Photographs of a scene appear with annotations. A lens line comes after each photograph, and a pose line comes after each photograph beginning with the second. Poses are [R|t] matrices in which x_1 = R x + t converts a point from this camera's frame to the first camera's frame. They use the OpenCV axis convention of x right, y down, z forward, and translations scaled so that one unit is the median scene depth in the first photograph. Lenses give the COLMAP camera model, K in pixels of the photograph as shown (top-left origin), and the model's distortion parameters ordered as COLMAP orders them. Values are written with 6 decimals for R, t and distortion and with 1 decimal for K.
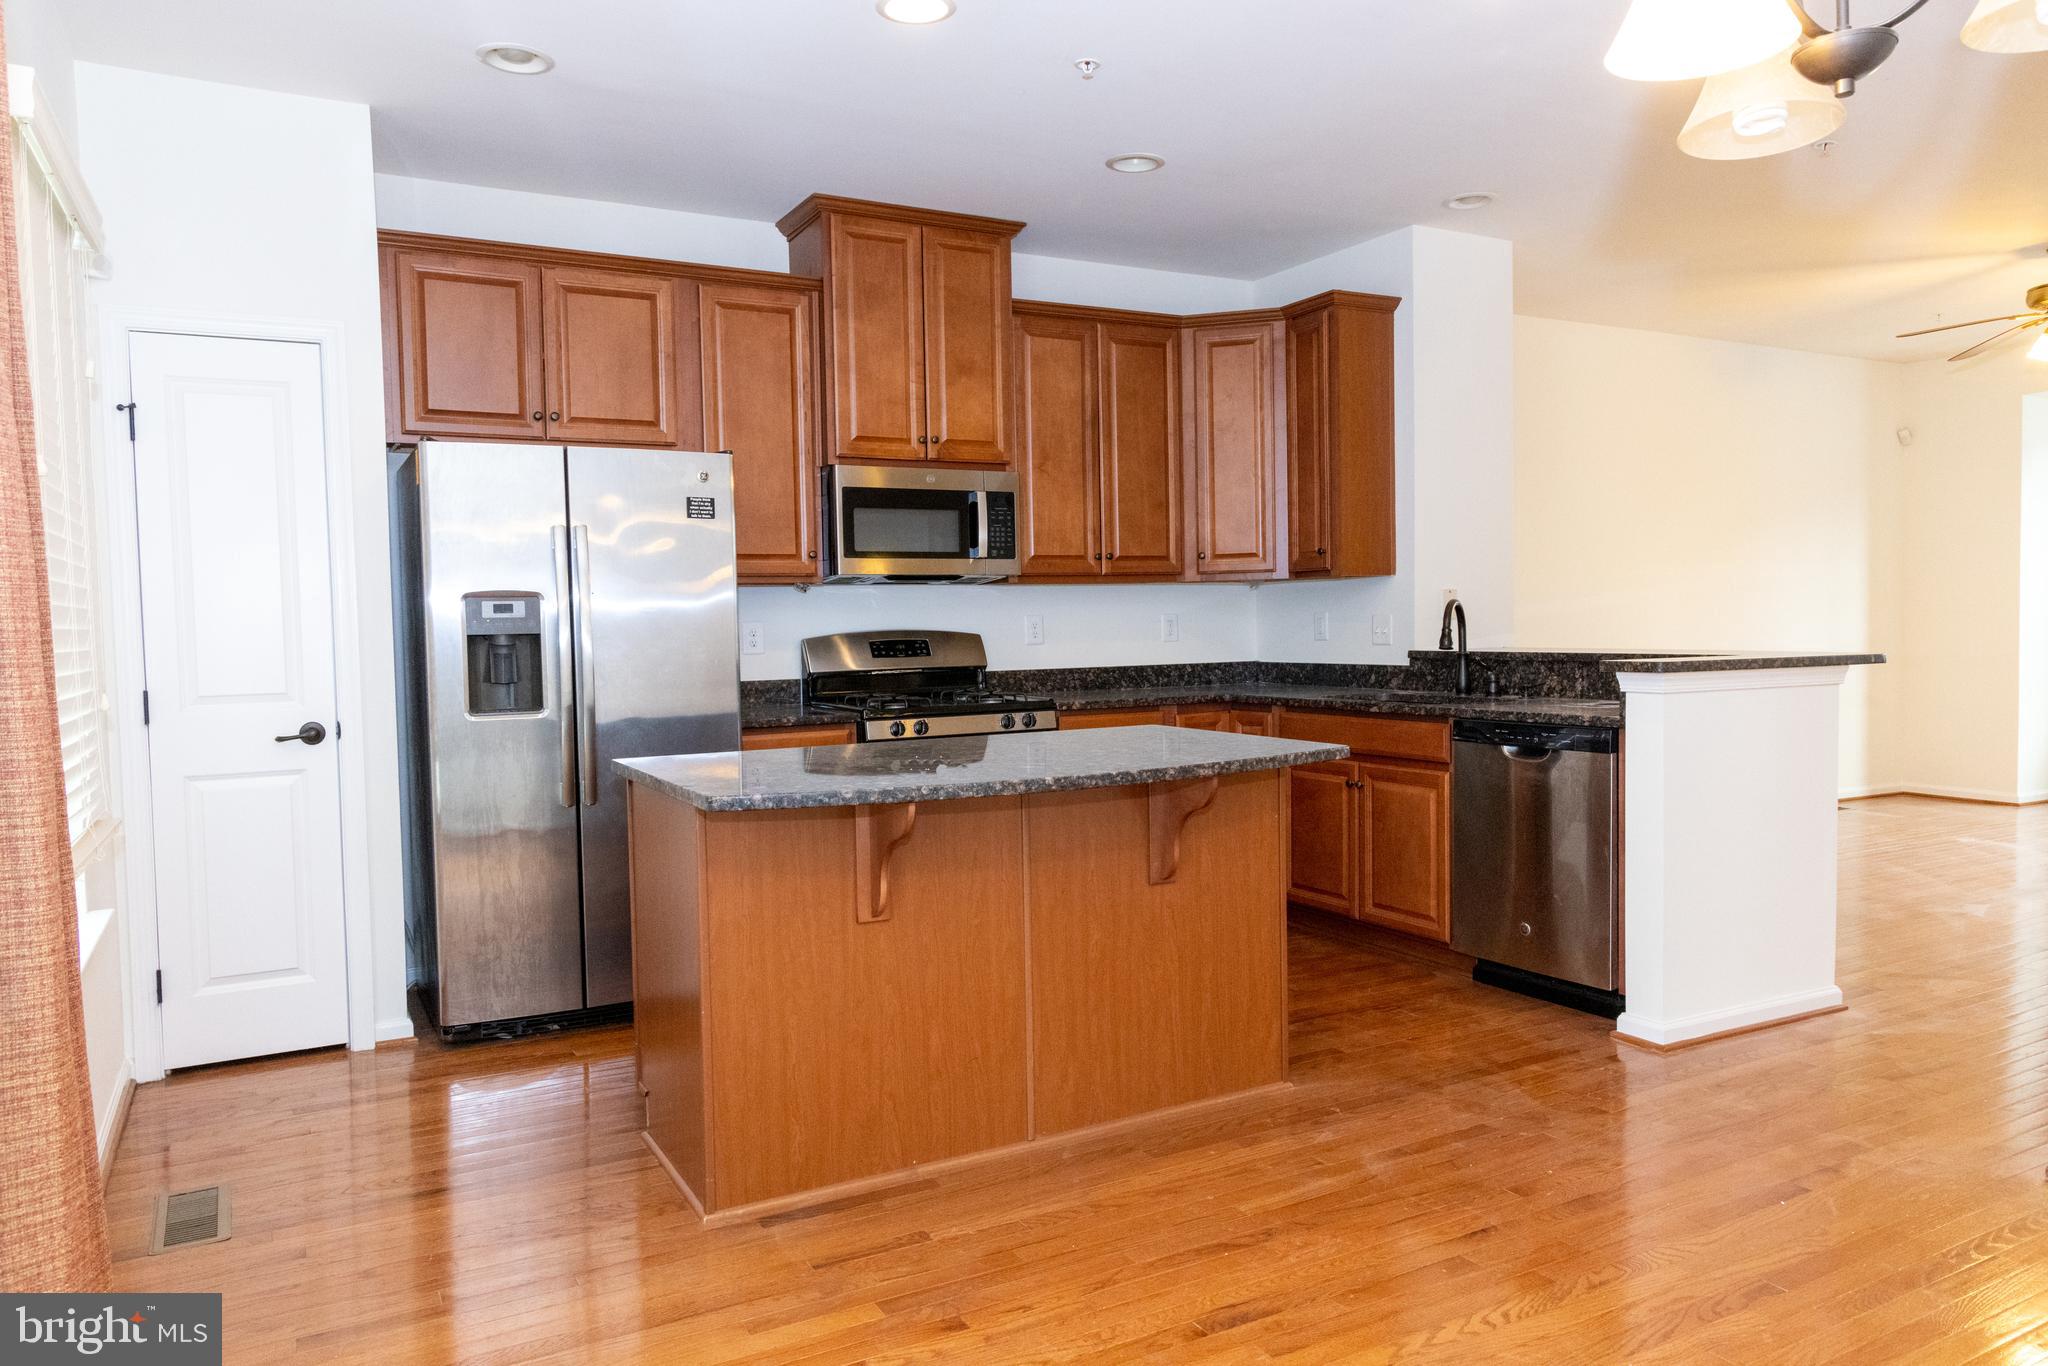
lens RADIAL K [[1363.8, 0, 1009.2], [0, 1363.8, 674.9], [0, 0, 1]] dist [0.005531, -0.003722]
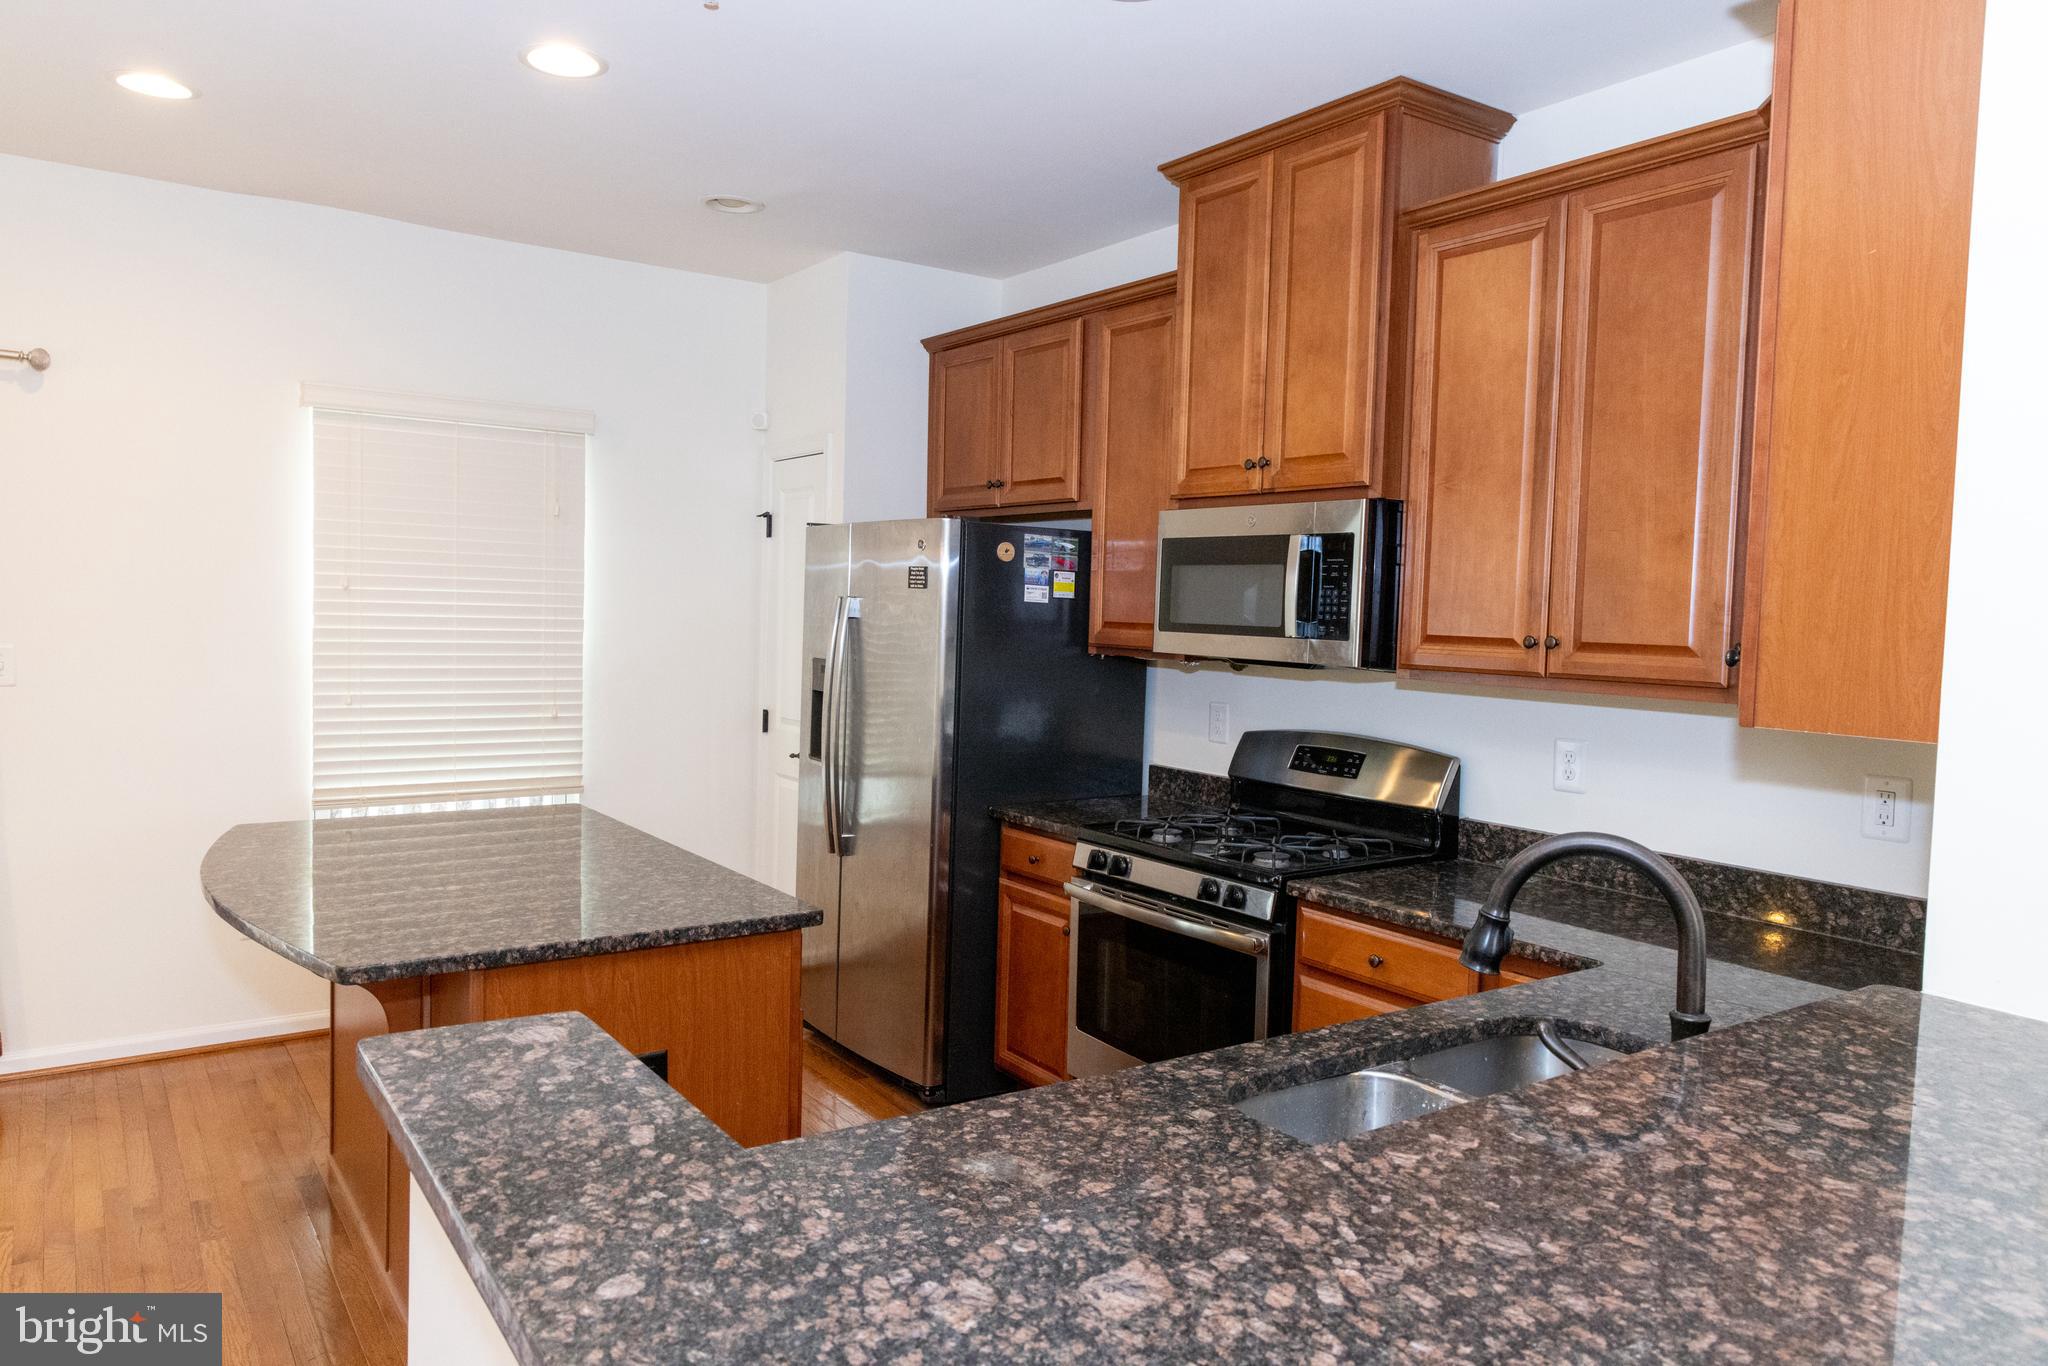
lens RADIAL K [[1363.8, 0, 1031.1], [0, 1363.8, 685.4], [0, 0, 1]] dist [0.005531, -0.003722]
pose [[0.130225, 0.079837, -0.988265, 0.662324], [-0.073976, 0.994757, 0.070614, -0.109099], [0.988721, 0.063912, 0.135448, 0.863883]]
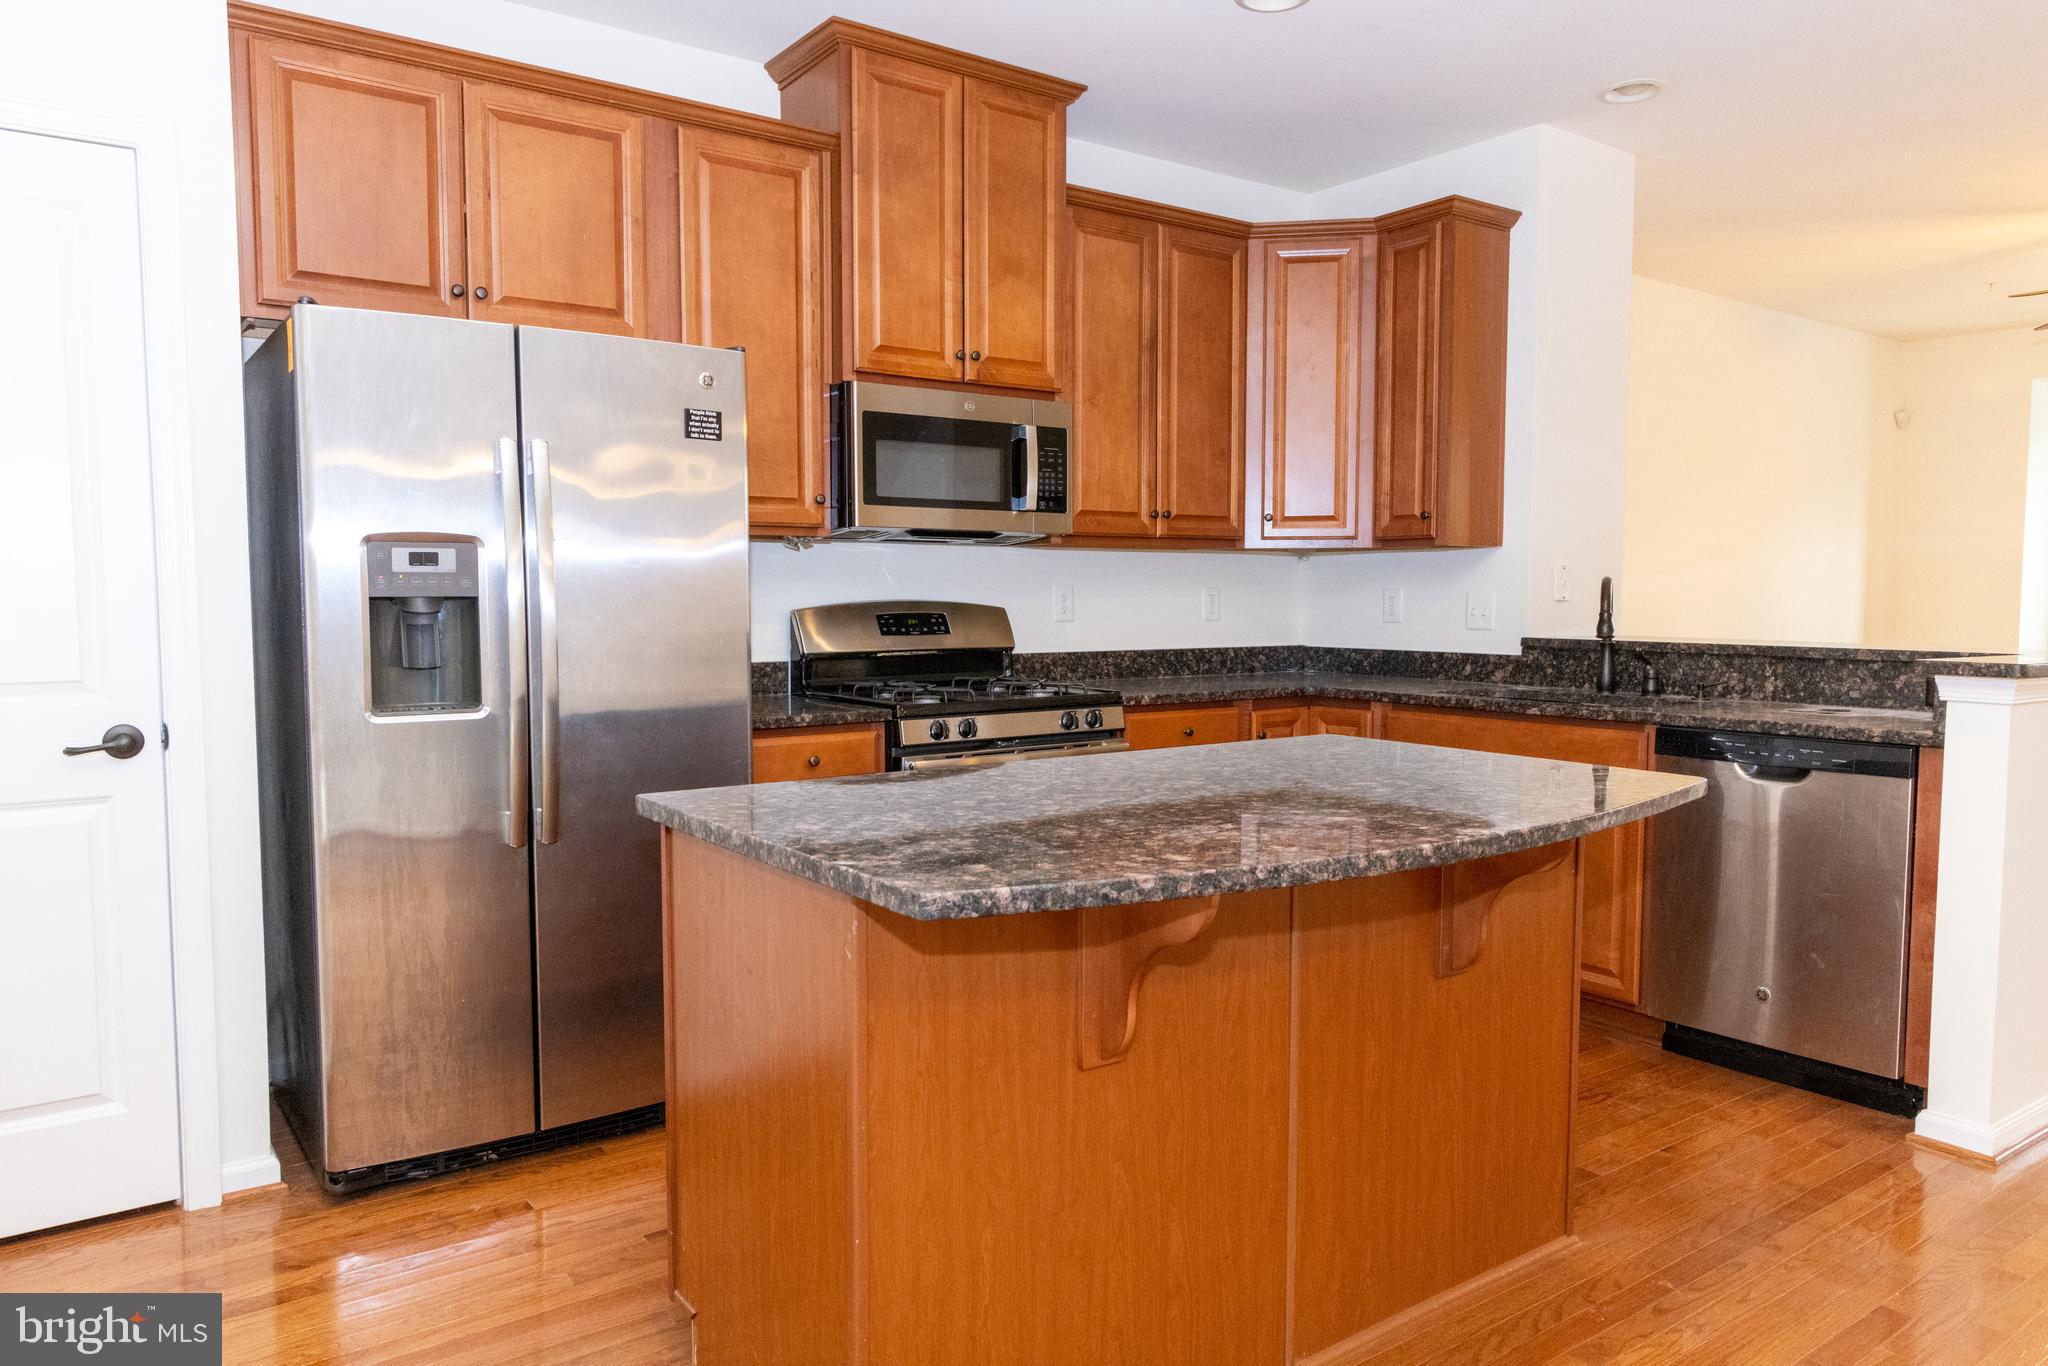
lens RADIAL K [[1363.8, 0, 1014.7], [0, 1363.8, 679.5], [0, 0, 1]] dist [0.005531, -0.003722]
pose [[0.991658, 0.013086, 0.128227, -0.139706], [-0.016097, 0.999618, 0.022468, -0.006894], [-0.127884, -0.024344, 0.991490, 0.241216]]
